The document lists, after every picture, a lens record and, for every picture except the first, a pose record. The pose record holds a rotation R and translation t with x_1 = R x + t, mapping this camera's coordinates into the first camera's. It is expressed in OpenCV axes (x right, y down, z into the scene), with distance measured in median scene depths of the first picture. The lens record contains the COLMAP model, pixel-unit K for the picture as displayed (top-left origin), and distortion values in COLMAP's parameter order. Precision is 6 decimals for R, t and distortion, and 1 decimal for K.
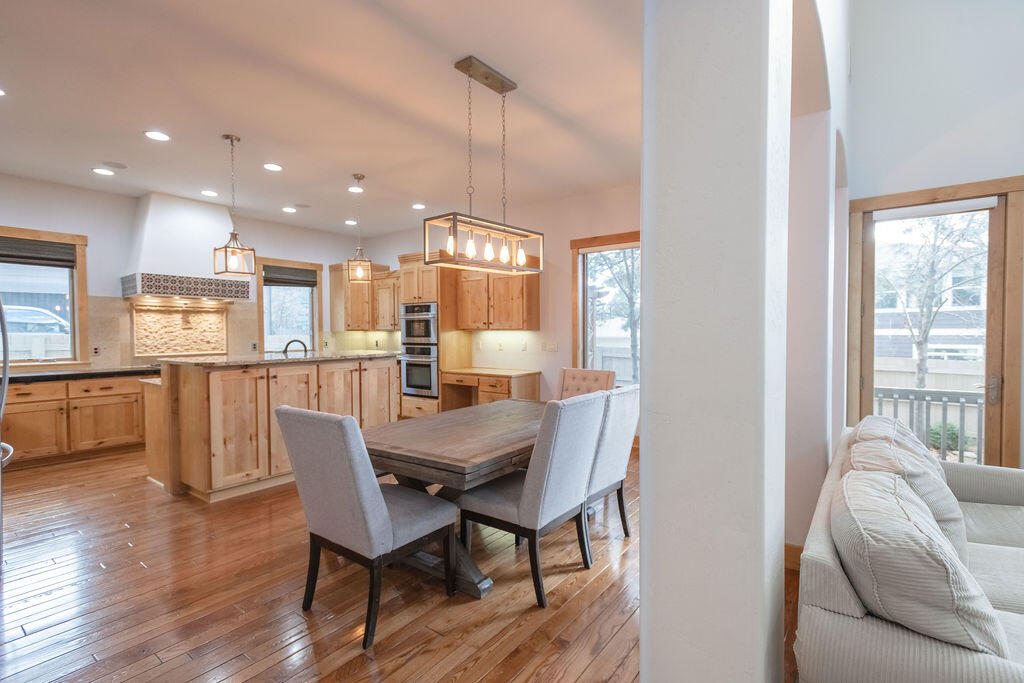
lens RADIAL K [[476.1, 0, 512.0], [0, 476.1, 341.5], [0, 0, 1]] dist [0.002210, -0.000435]
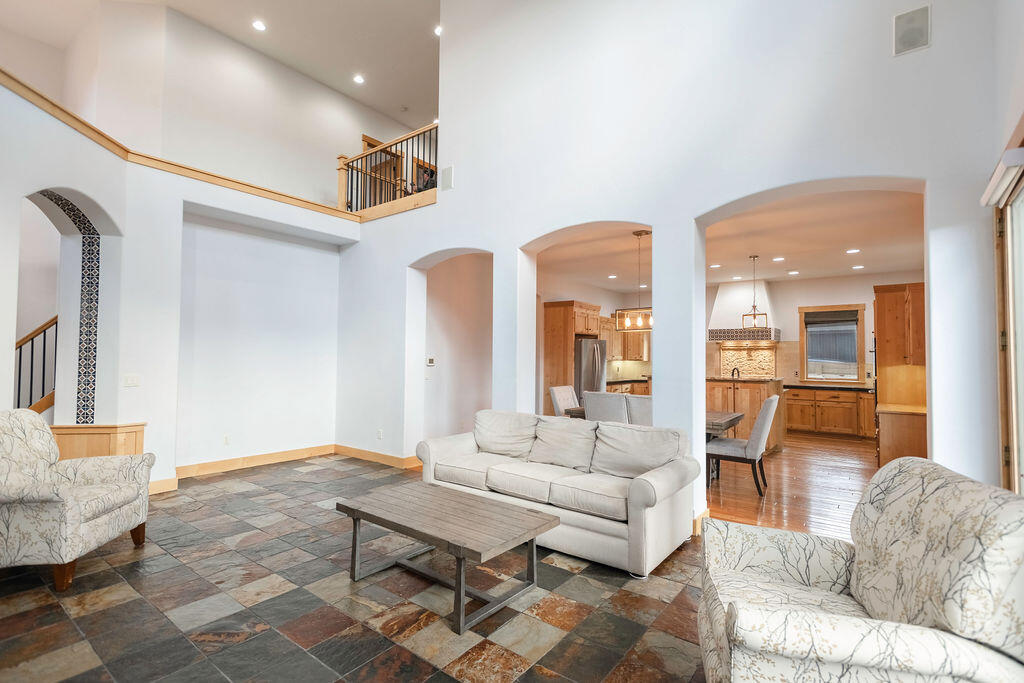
lens RADIAL K [[476.1, 0, 512.0], [0, 476.1, 341.5], [0, 0, 1]] dist [0.002210, -0.000435]
pose [[-0.021875, -0.030722, -0.999289, 1.043169], [-0.031378, 0.999056, -0.030028, -0.018258], [0.999268, 0.030699, -0.022818, 0.281725]]
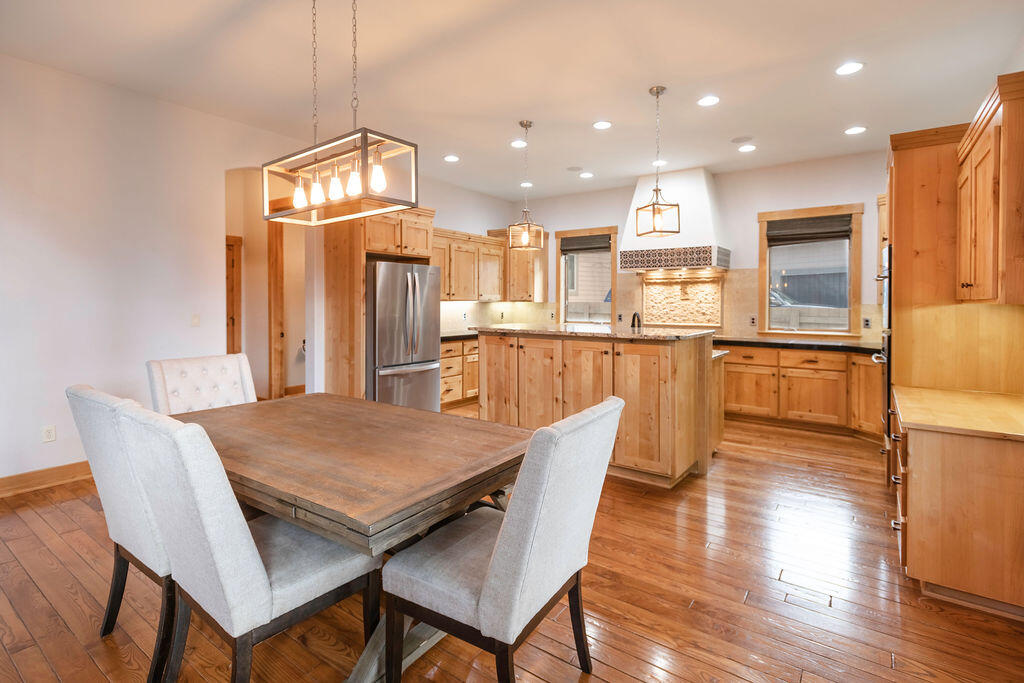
lens RADIAL K [[494.3, 0, 519.2], [0, 494.3, 304.8], [0, 0, 1]] dist [0.001443, -0.000119]
pose [[0.025796, 0.009530, -0.999622, 0.401817], [-0.028608, 0.999552, 0.008791, -0.017308], [0.999258, 0.028370, 0.026057, 0.712471]]
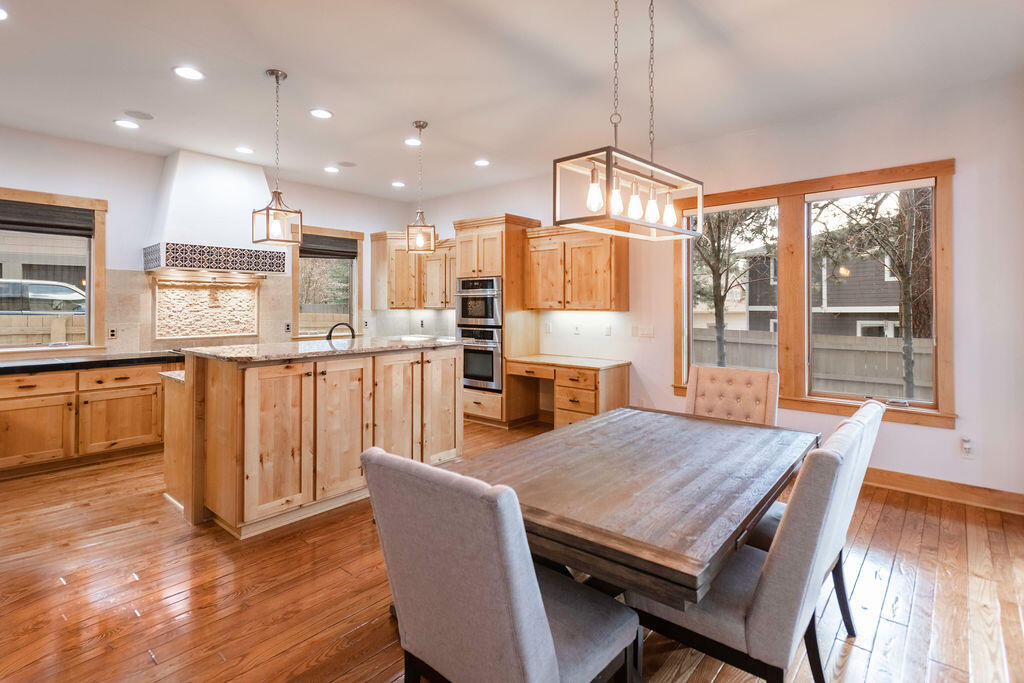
lens RADIAL K [[505.8, 0, 501.4], [0, 505.8, 297.2], [0, 0, 1]] dist [0.008042, 0.000851]
pose [[0.997064, 0.003078, -0.076506, -0.105550], [-0.005929, 0.999295, -0.037062, -0.015598], [0.076338, 0.037407, 0.996380, 0.139328]]
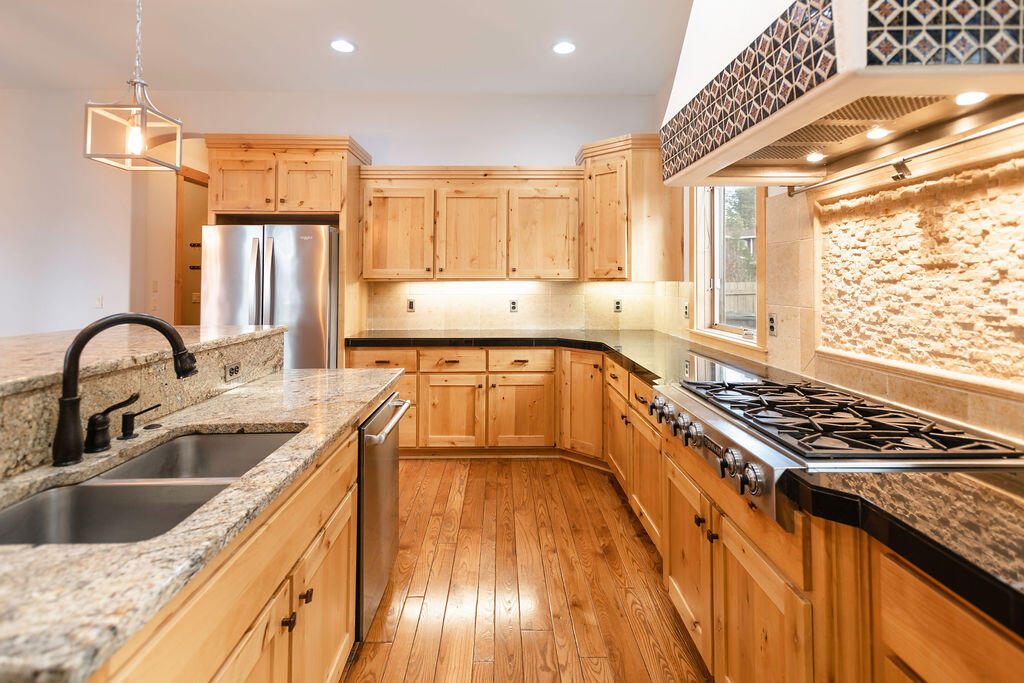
lens RADIAL K [[478.6, 0, 511.9], [0, 478.6, 282.2], [0, 0, 1]] dist [-0.029030, -0.000243]
pose [[-0.775583, 0.004460, -0.631230, -0.426845], [-0.011162, 0.999722, 0.020779, -0.024726], [0.631147, 0.023162, -0.775317, 1.194924]]
